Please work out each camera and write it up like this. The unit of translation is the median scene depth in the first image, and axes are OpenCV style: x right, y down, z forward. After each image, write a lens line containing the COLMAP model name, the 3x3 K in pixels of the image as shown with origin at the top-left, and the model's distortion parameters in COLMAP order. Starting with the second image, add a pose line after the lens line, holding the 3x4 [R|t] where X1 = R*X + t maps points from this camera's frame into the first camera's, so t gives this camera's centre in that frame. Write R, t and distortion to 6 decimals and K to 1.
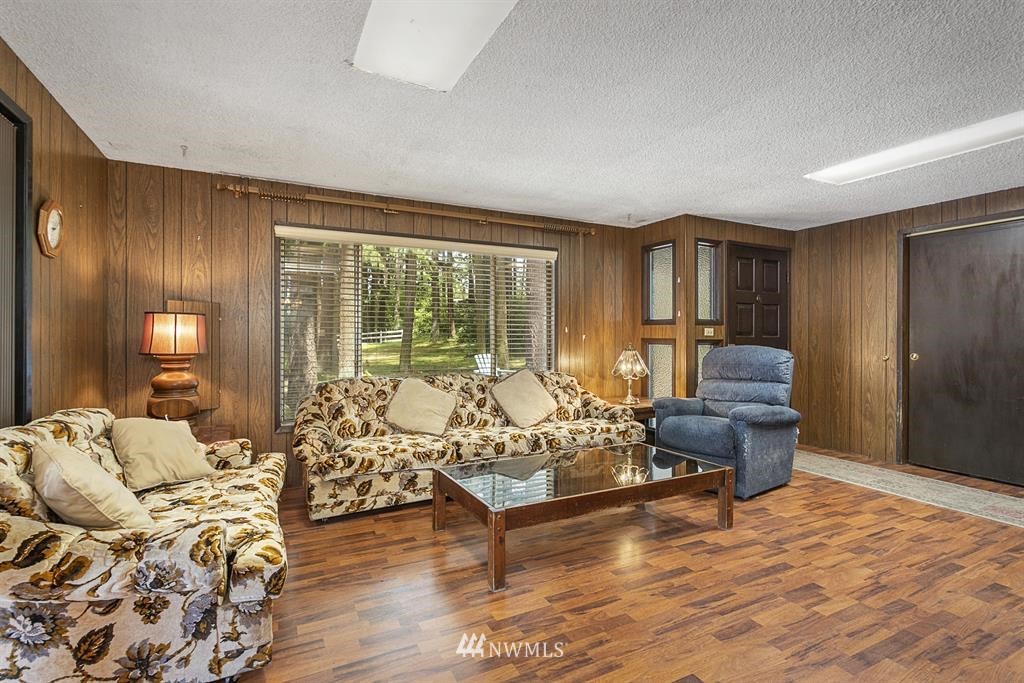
lens RADIAL K [[484.9, 0, 508.0], [0, 484.9, 338.3], [0, 0, 1]] dist [-0.004037, -0.000175]
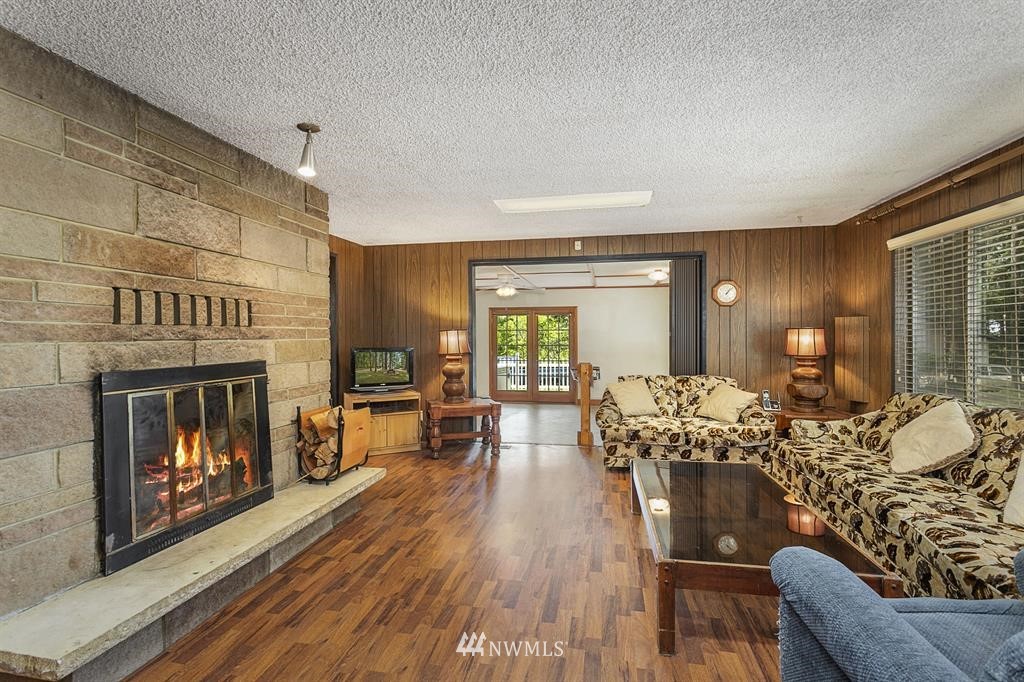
lens RADIAL K [[485.3, 0, 512.0], [0, 485.3, 341.0], [0, 0, 1]] dist [-0.001472, 0.000411]
pose [[-0.602913, 0.011374, -0.797725, 0.873697], [0.002870, 0.999923, 0.012088, -0.026597], [0.797801, 0.004999, -0.602900, 0.983554]]
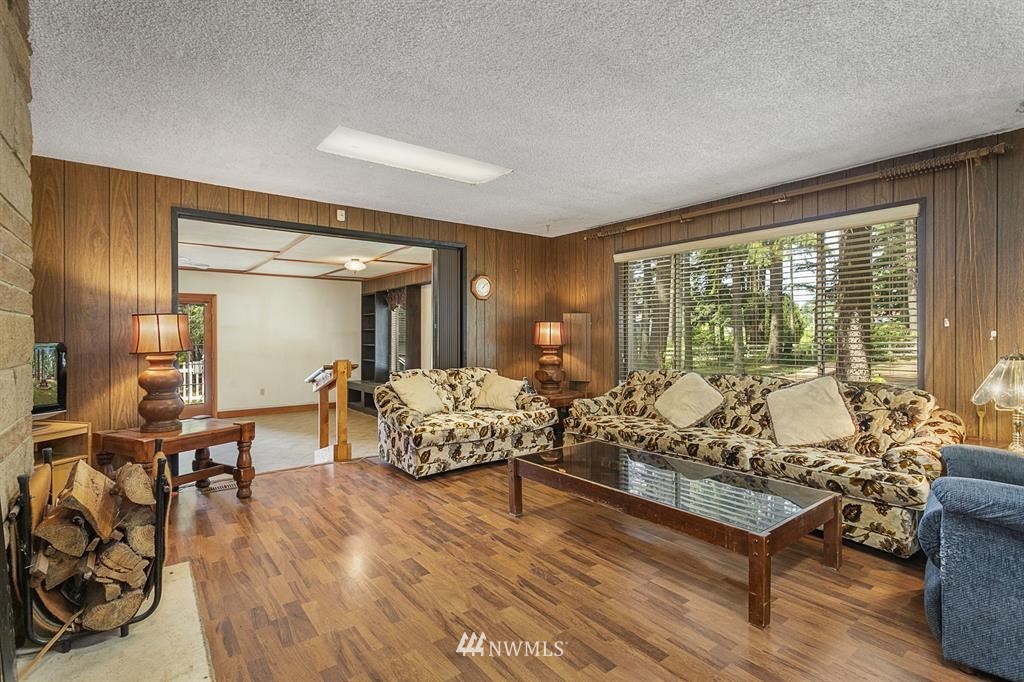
lens RADIAL K [[484.9, 0, 508.0], [0, 484.9, 337.8], [0, 0, 1]] dist [-0.004037, -0.000175]
pose [[0.193208, 0.004750, -0.981146, 0.826265], [0.000725, 0.999987, 0.004984, -0.001989], [0.981158, -0.001675, 0.193202, 0.431377]]
